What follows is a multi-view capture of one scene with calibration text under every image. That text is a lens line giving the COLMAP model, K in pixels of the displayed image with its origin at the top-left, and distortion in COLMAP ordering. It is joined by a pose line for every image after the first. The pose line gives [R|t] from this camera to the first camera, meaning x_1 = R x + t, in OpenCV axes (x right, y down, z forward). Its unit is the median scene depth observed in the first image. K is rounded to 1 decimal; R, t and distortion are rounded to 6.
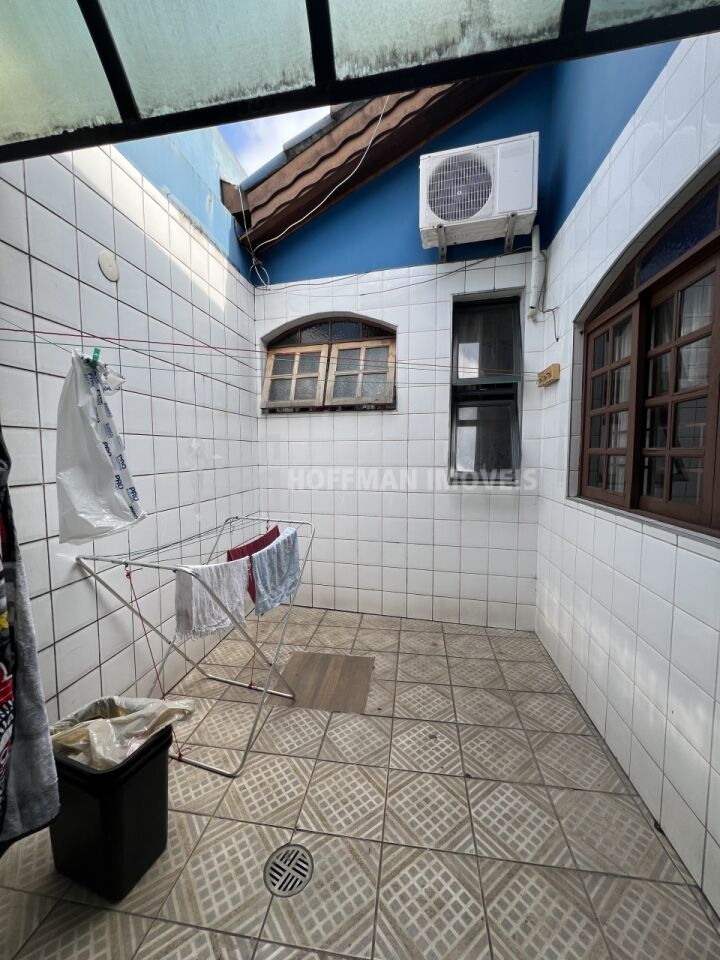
lens RADIAL K [[385.0, 0, 358.7], [0, 385.0, 480.1], [0, 0, 1]] dist [-0.000431, 0.000186]
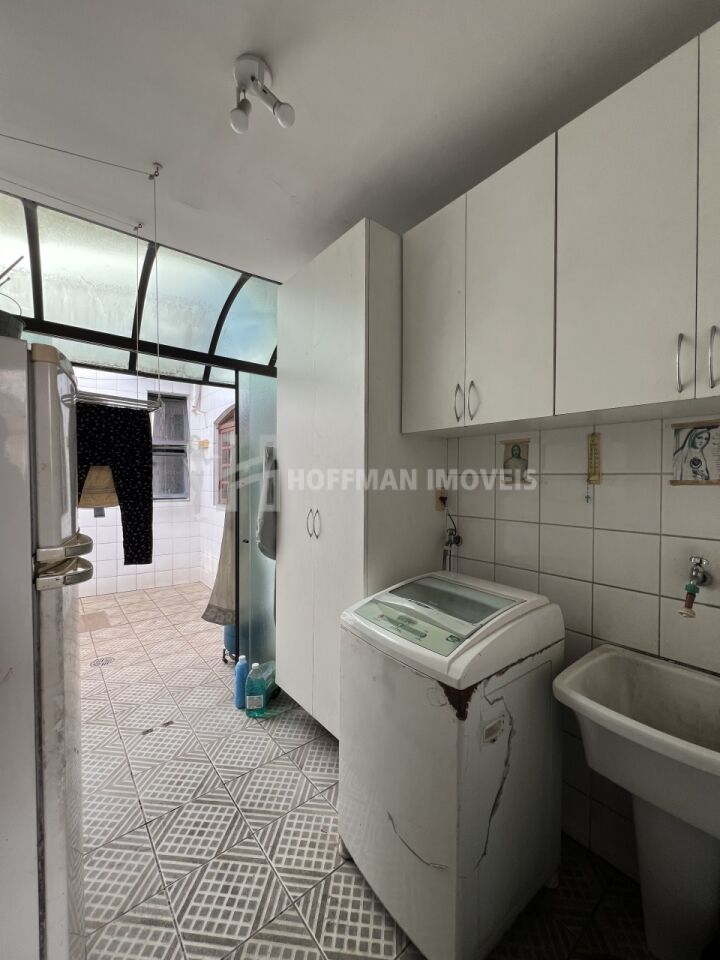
lens RADIAL K [[385.0, 0, 358.7], [0, 385.0, 480.1], [0, 0, 1]] dist [-0.000431, 0.000186]
pose [[0.672038, -0.001018, 0.740516, -0.441604], [0.049562, 0.997819, -0.043607, 0.039503], [-0.738856, 0.066007, 0.670623, -0.919057]]
